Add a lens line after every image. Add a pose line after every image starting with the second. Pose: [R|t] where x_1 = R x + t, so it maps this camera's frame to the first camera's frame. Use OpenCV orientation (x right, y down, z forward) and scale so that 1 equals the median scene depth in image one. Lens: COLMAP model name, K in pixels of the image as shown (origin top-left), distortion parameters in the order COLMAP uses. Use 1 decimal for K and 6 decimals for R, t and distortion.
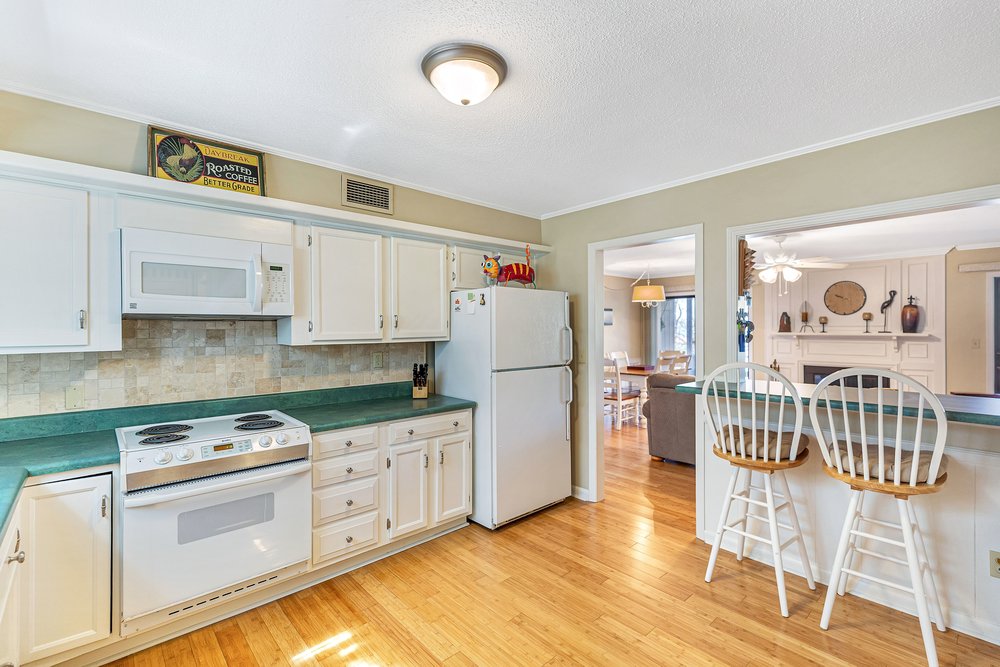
lens RADIAL K [[446.7, 0, 502.8], [0, 446.7, 326.5], [0, 0, 1]] dist [0.001675, -0.000316]
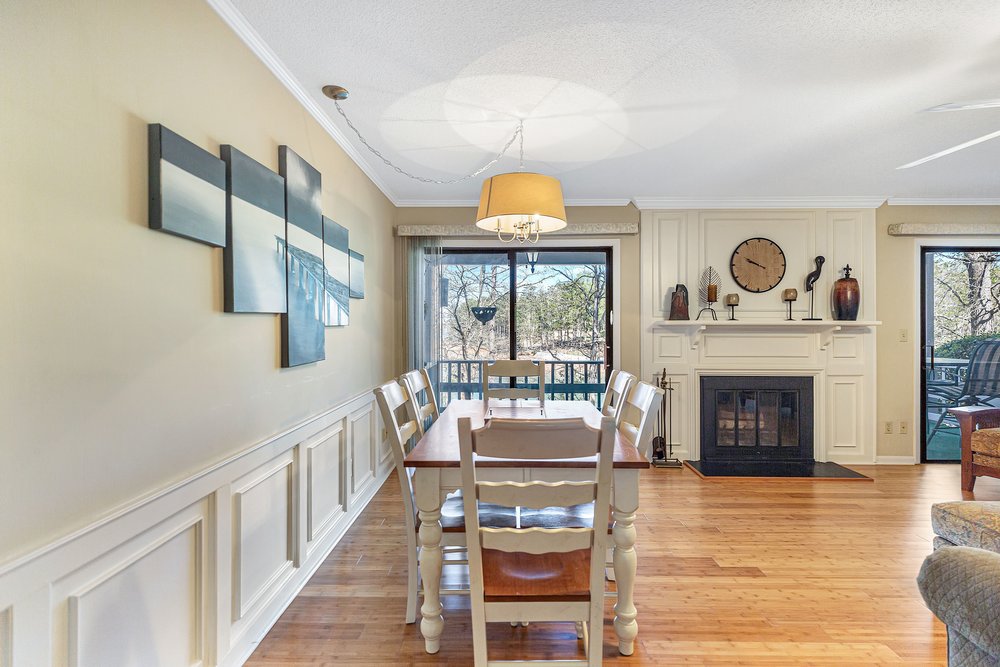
lens RADIAL K [[446.7, 0, 499.9], [0, 446.7, 329.0], [0, 0, 1]] dist [0.001675, -0.000316]
pose [[0.686265, 0.003341, 0.727344, 0.068713], [-0.006393, 0.999979, 0.001440, 0.027503], [-0.727323, -0.005638, 0.686272, 0.863595]]
